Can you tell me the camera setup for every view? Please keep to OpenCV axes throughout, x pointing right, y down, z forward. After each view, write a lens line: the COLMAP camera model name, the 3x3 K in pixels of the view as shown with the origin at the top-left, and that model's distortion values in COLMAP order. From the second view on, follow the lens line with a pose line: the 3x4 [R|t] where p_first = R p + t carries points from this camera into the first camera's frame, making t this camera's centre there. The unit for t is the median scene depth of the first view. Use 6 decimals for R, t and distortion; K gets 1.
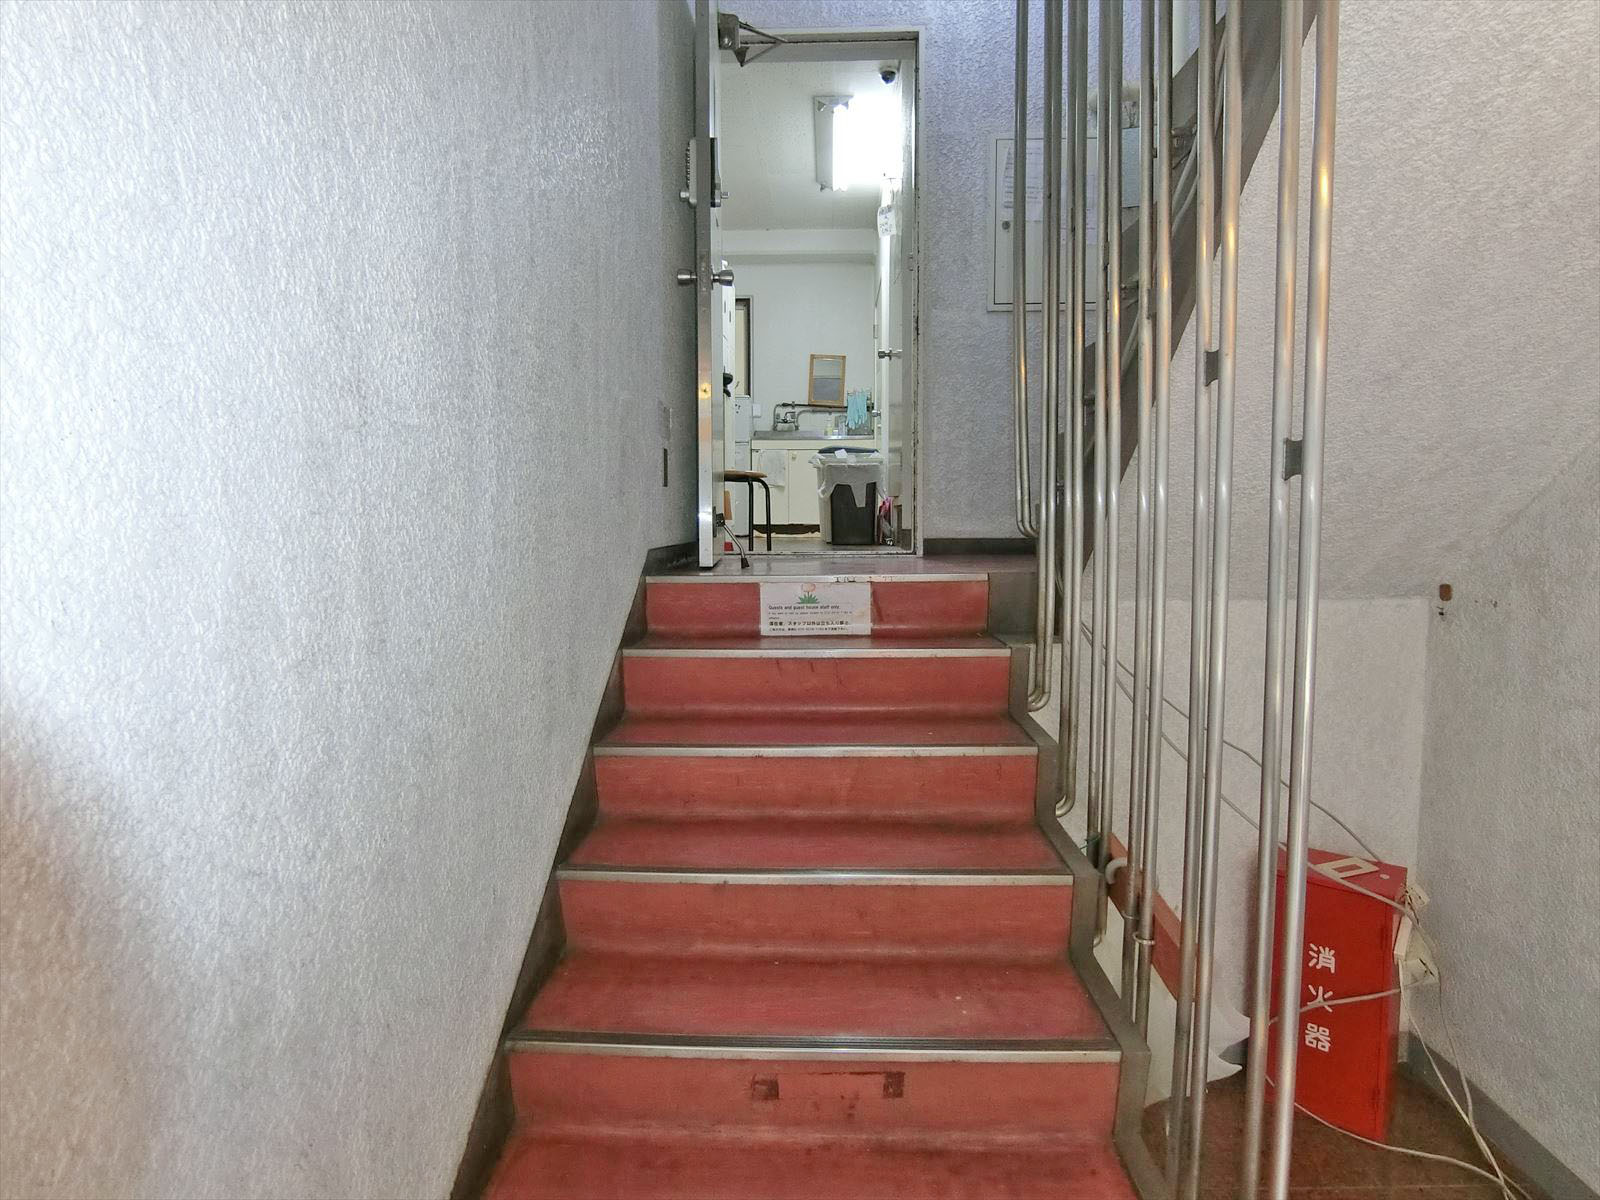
lens RADIAL K [[884.2, 0, 804.4], [0, 884.2, 596.7], [0, 0, 1]] dist [-0.006232, -0.000502]
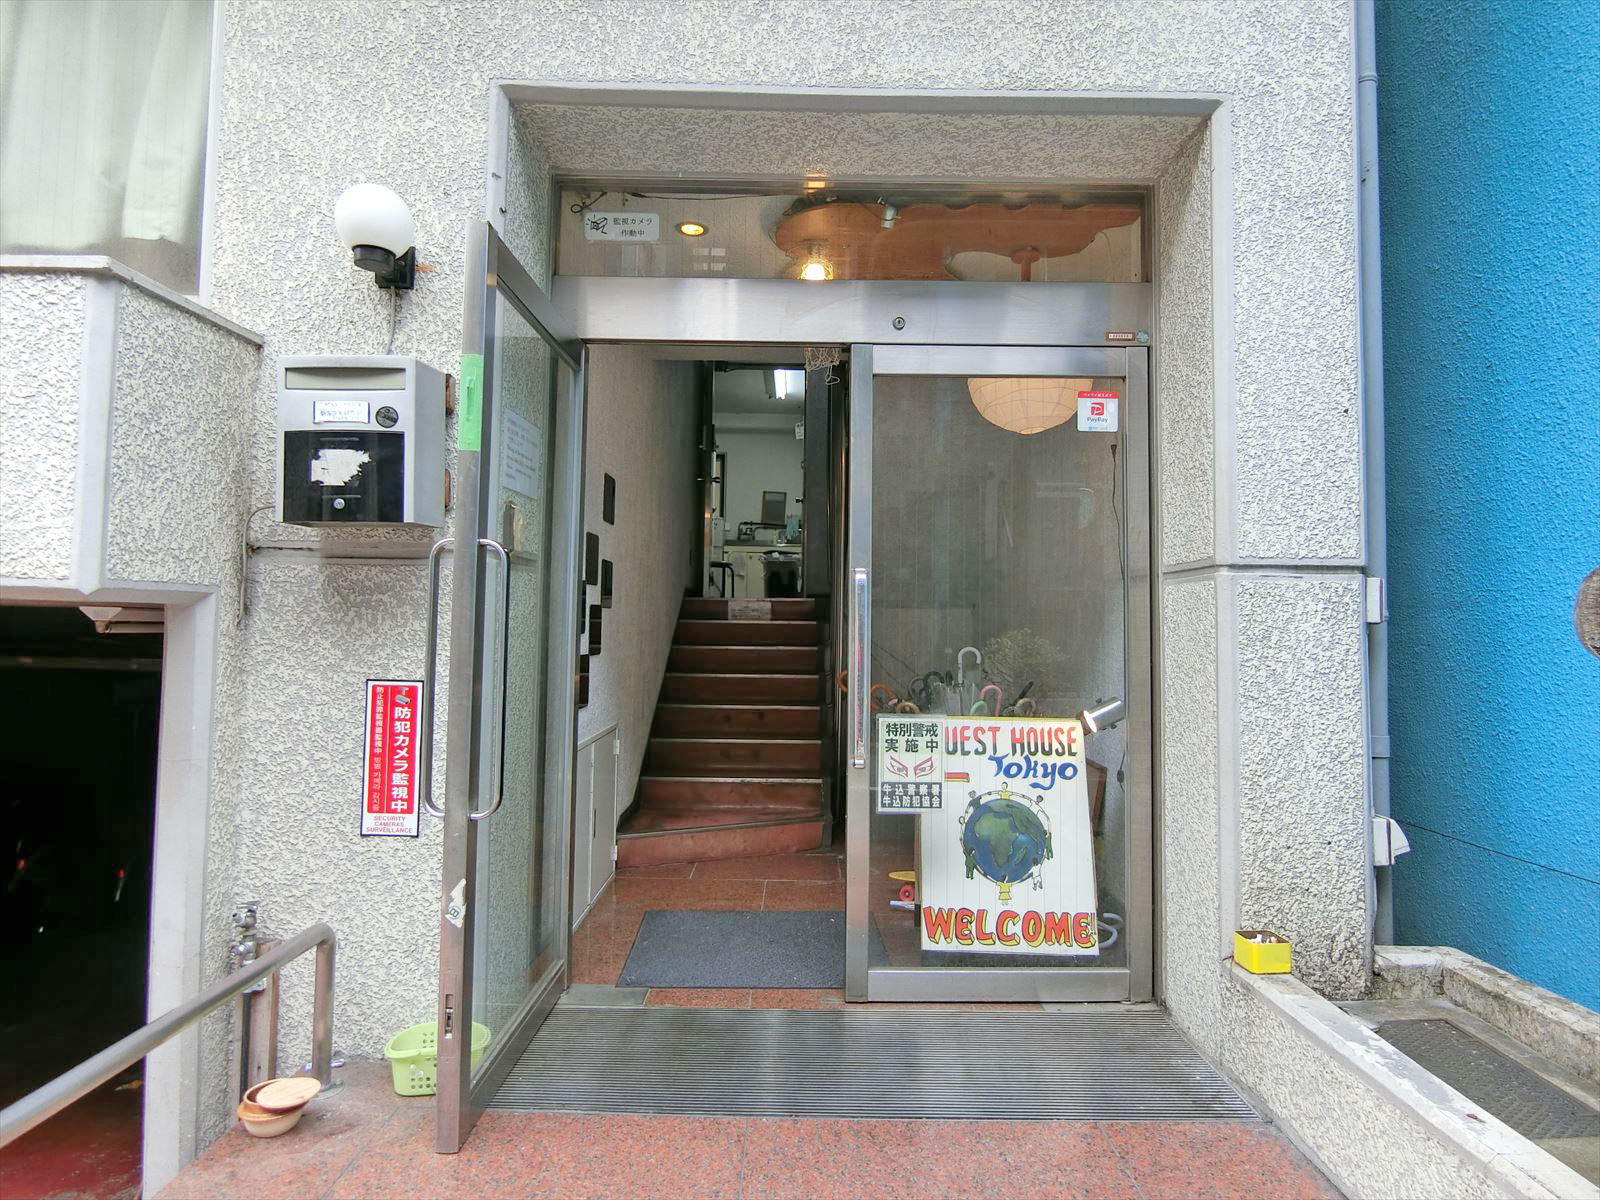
lens RADIAL K [[884.2, 0, 799.9], [0, 884.2, 597.0], [0, 0, 1]] dist [-0.006232, -0.000502]
pose [[0.999323, 0.017115, 0.032553, 0.023874], [-0.013180, 0.992989, -0.117471, 0.088644], [-0.034335, 0.116963, 0.992543, -0.510312]]
